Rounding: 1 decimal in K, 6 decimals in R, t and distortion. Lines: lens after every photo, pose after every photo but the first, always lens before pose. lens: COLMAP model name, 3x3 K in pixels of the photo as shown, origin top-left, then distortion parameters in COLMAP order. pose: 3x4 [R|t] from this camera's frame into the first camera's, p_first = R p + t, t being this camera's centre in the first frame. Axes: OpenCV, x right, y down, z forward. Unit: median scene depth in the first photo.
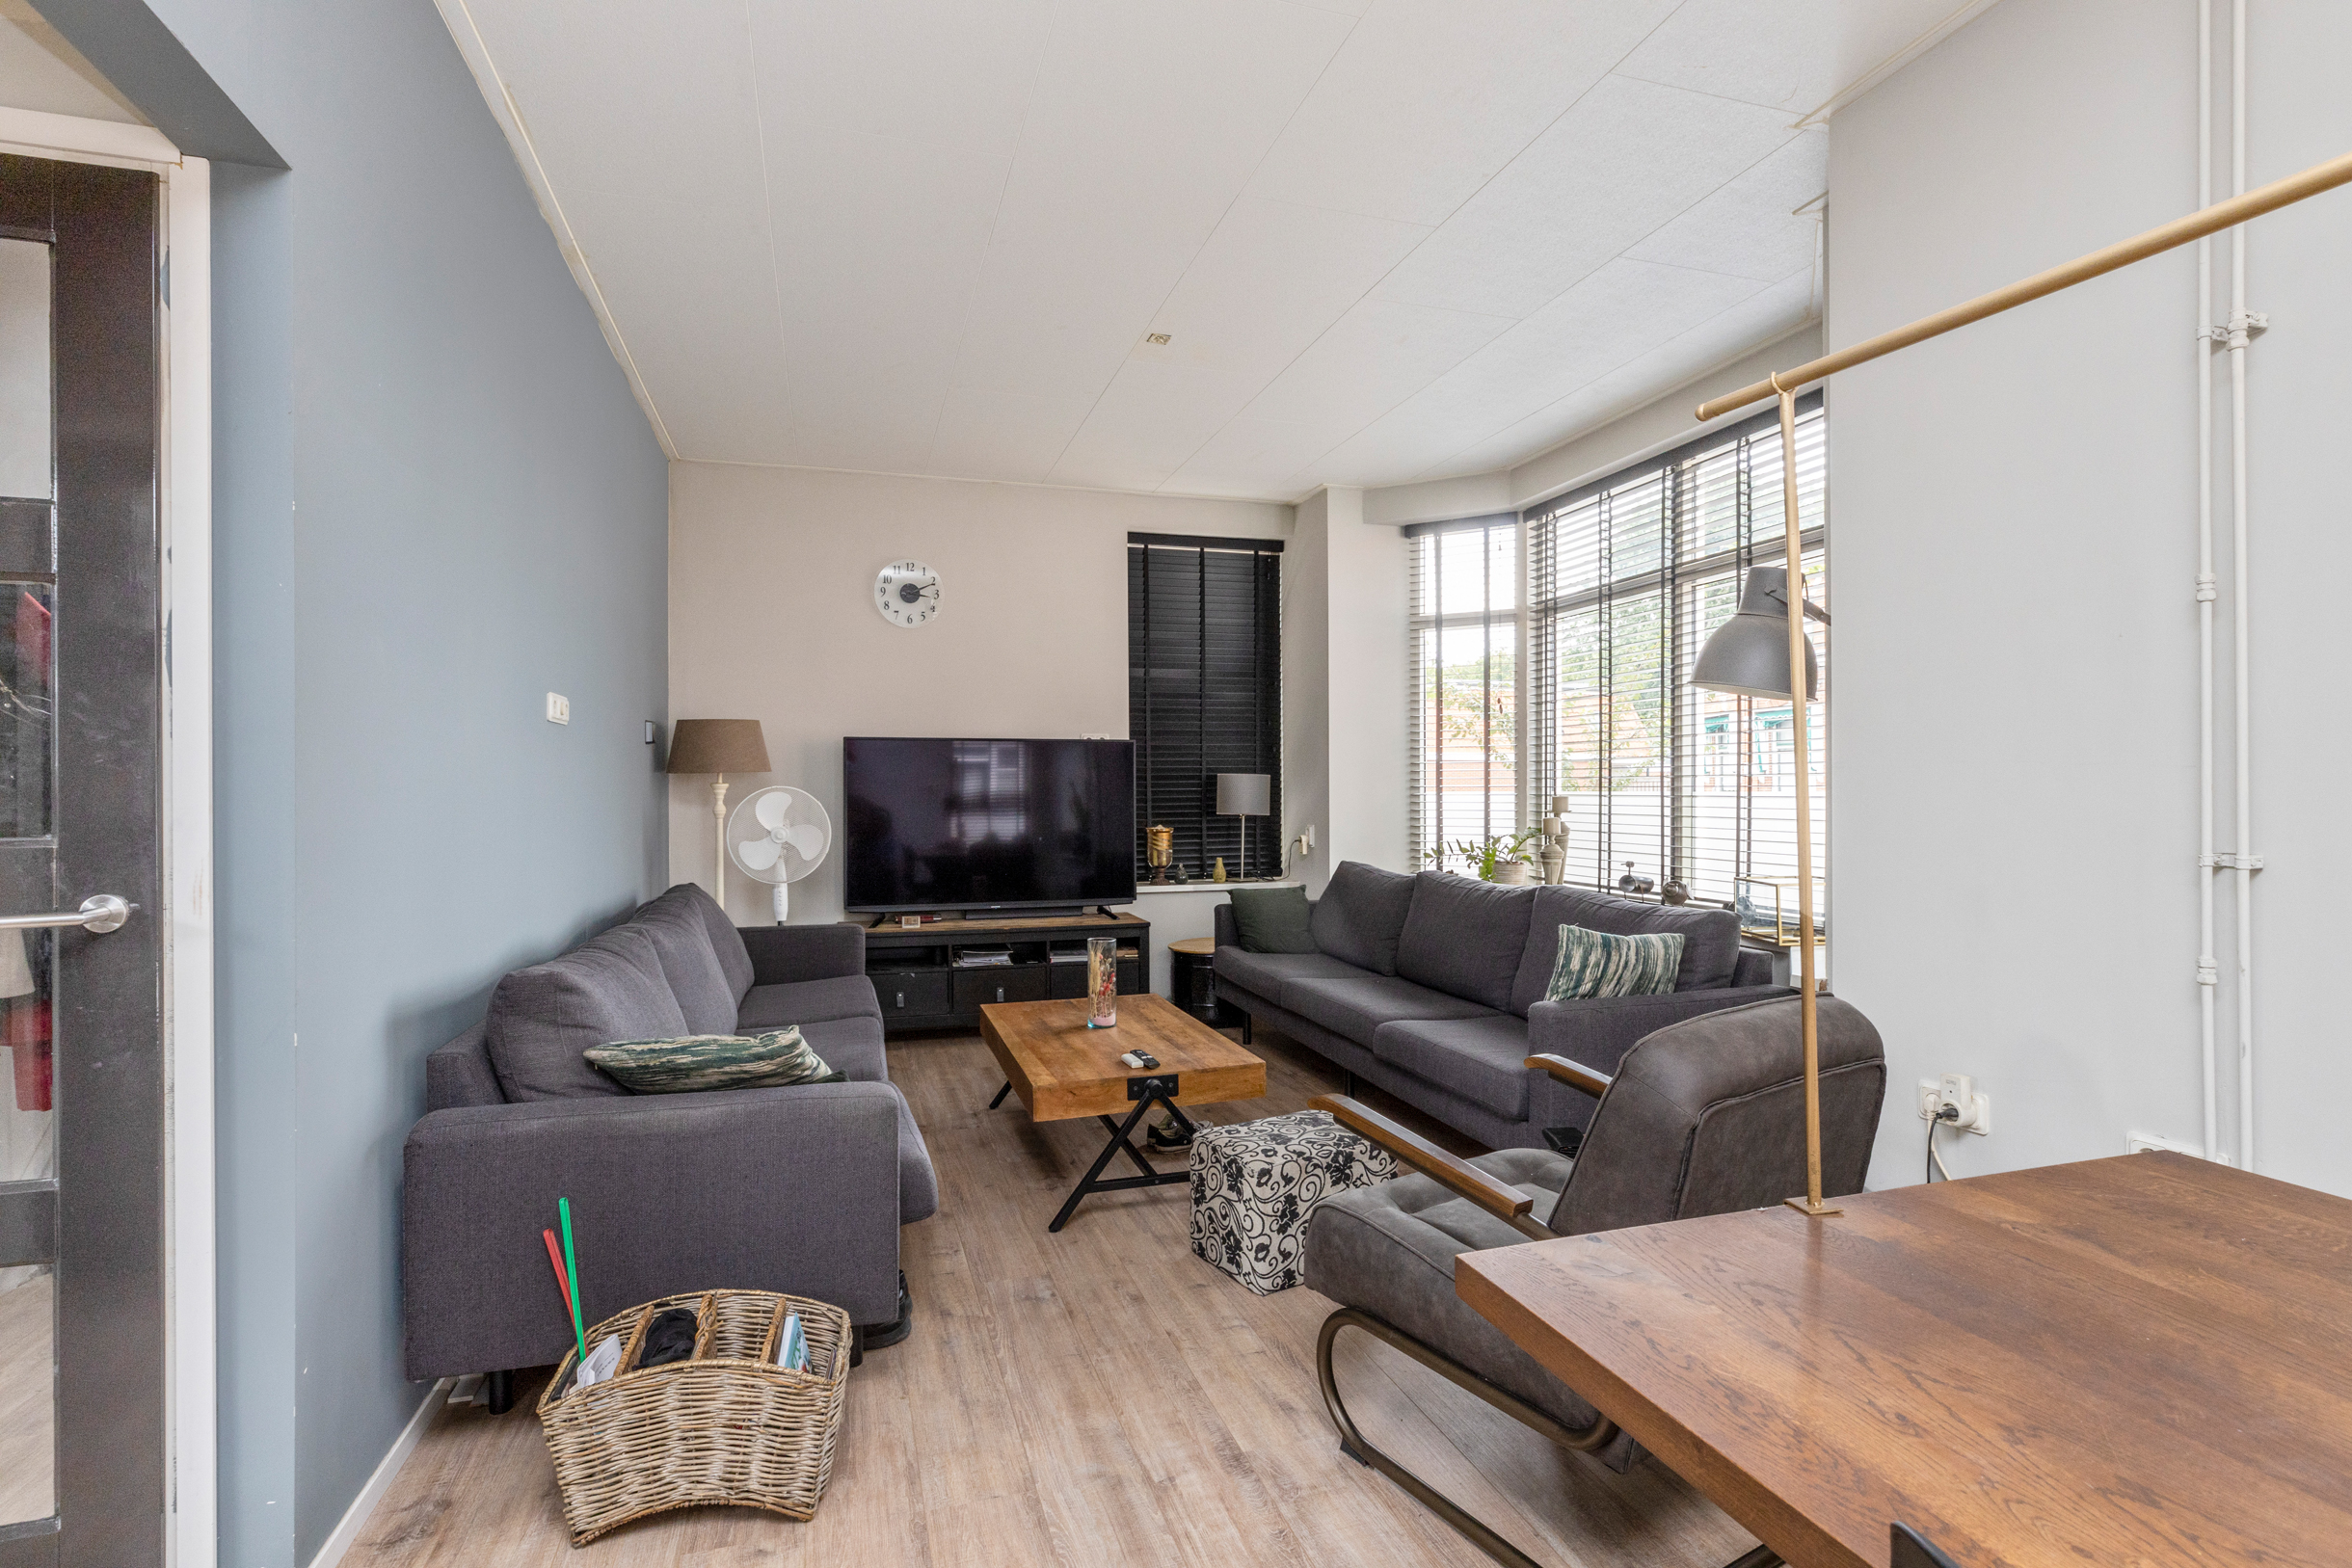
lens RADIAL K [[1109.6, 0, 1180.5], [0, 1109.6, 800.6], [0, 0, 1]] dist [-0.000485, 0.000110]
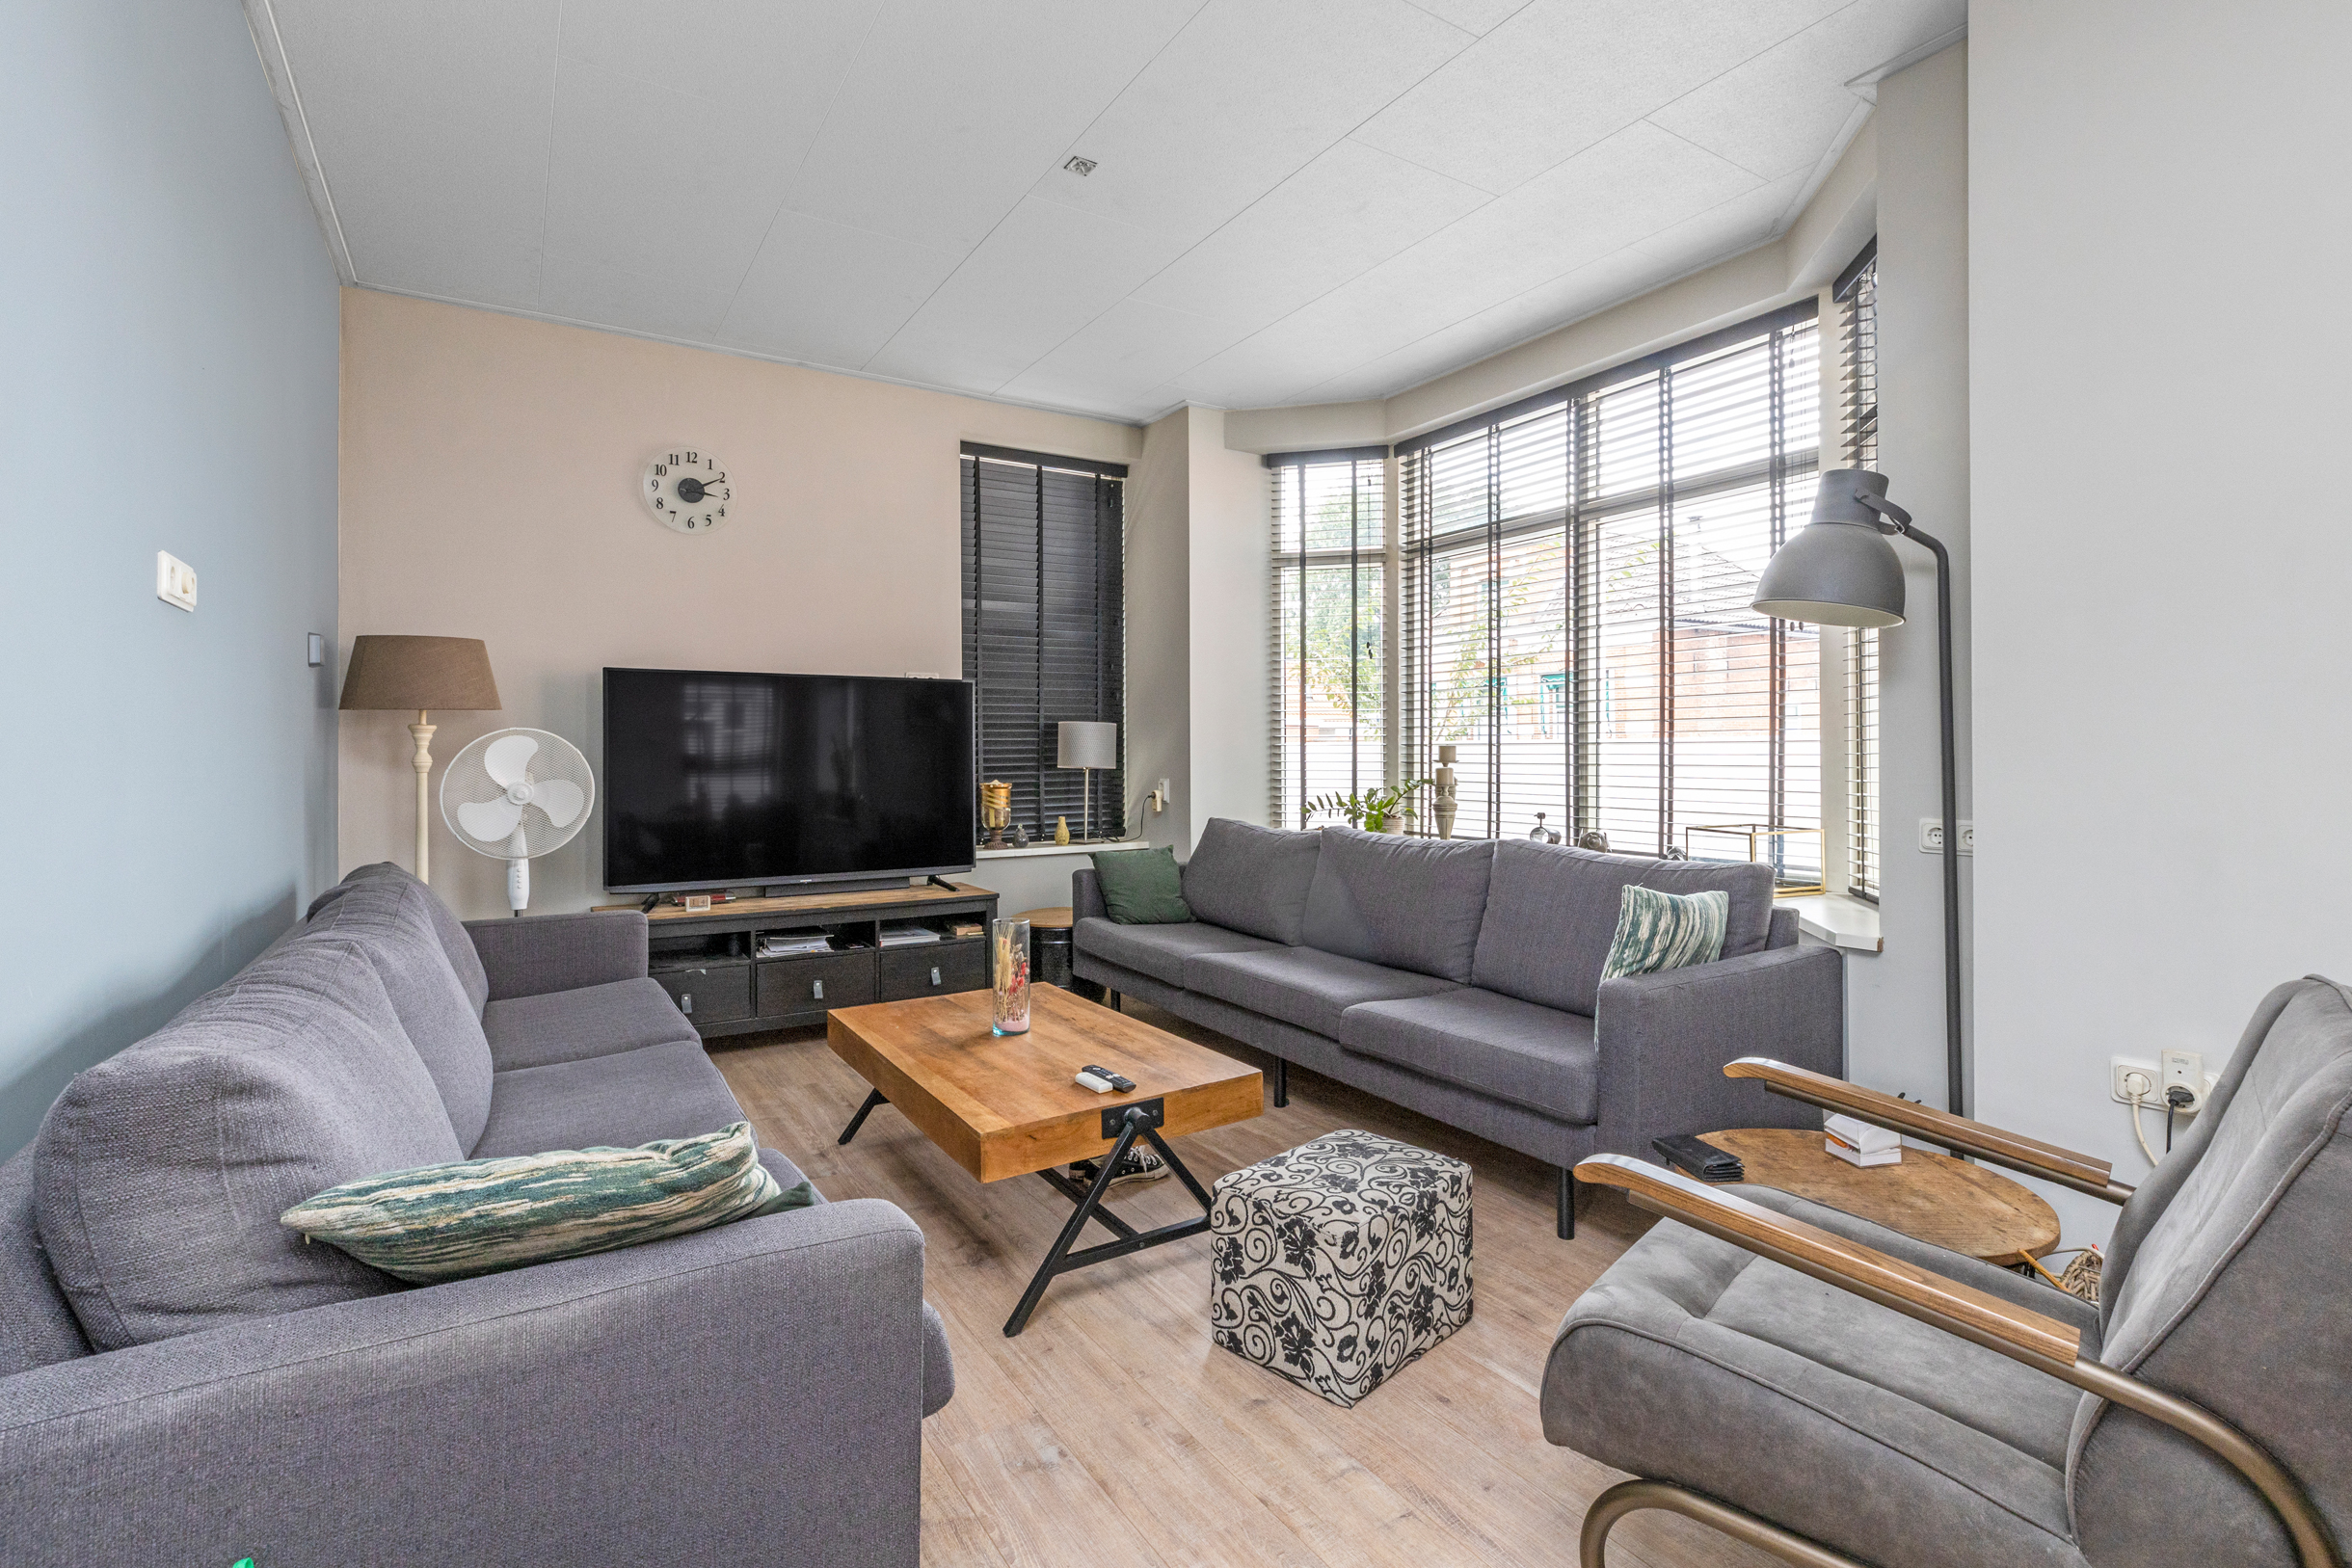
lens RADIAL K [[1060.5, 0, 1166.6], [0, 1060.5, 756.1], [0, 0, 1]] dist [0.004309, -0.000049]
pose [[0.965500, -0.000164, 0.260404, -0.135656], [0.002344, 0.999965, -0.008064, 0.013267], [-0.260394, 0.008396, 0.965466, 0.211968]]
